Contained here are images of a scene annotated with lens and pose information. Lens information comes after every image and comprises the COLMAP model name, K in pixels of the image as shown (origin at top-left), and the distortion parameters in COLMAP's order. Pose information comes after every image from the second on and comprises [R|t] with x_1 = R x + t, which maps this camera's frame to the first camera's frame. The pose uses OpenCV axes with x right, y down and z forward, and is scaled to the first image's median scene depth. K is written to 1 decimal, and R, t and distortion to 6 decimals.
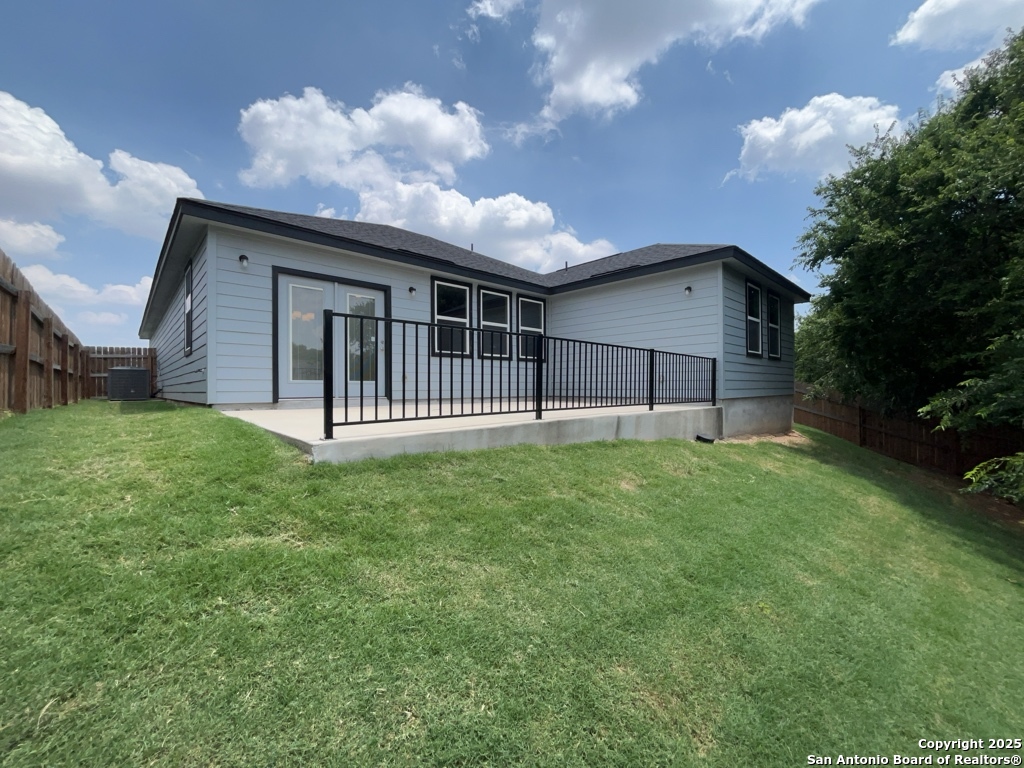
lens RADIAL K [[413.5, 0, 515.5], [0, 413.5, 389.3], [0, 0, 1]] dist [-0.002747, 0.000097]
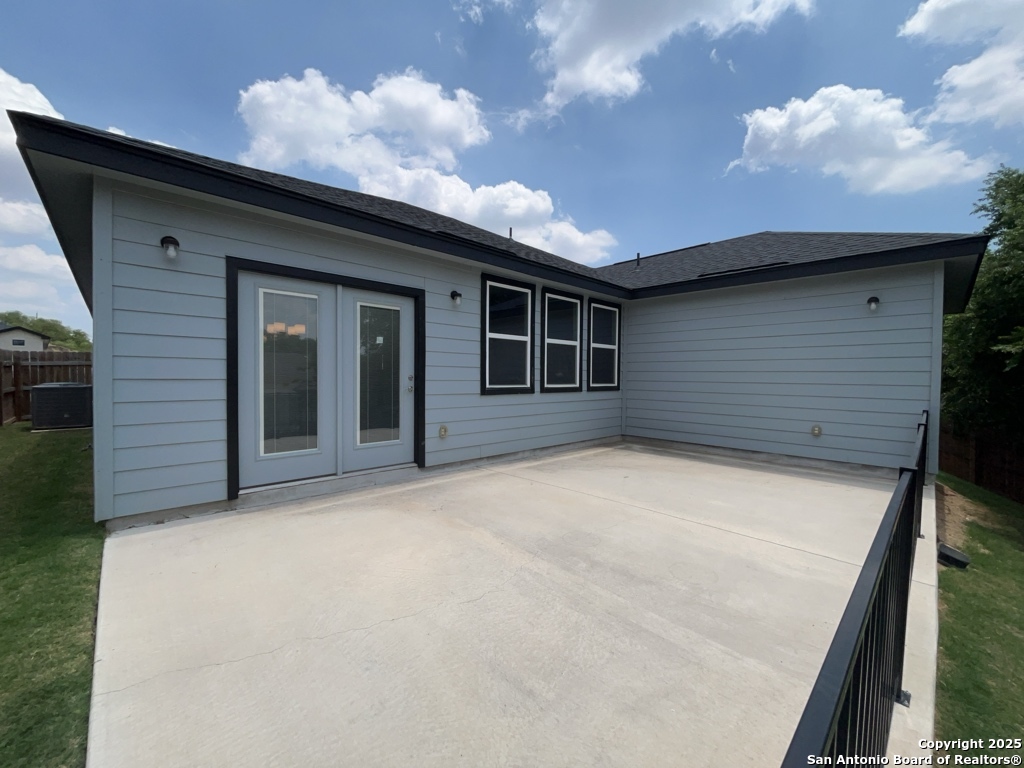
lens RADIAL K [[413.3, 0, 514.3], [0, 413.3, 384.3], [0, 0, 1]] dist [-0.002850, -0.000023]
pose [[0.999863, 0.016277, 0.003135, -0.092447], [-0.016324, 0.999746, 0.015544, -0.065774], [-0.002882, -0.015593, 0.999874, 0.203661]]
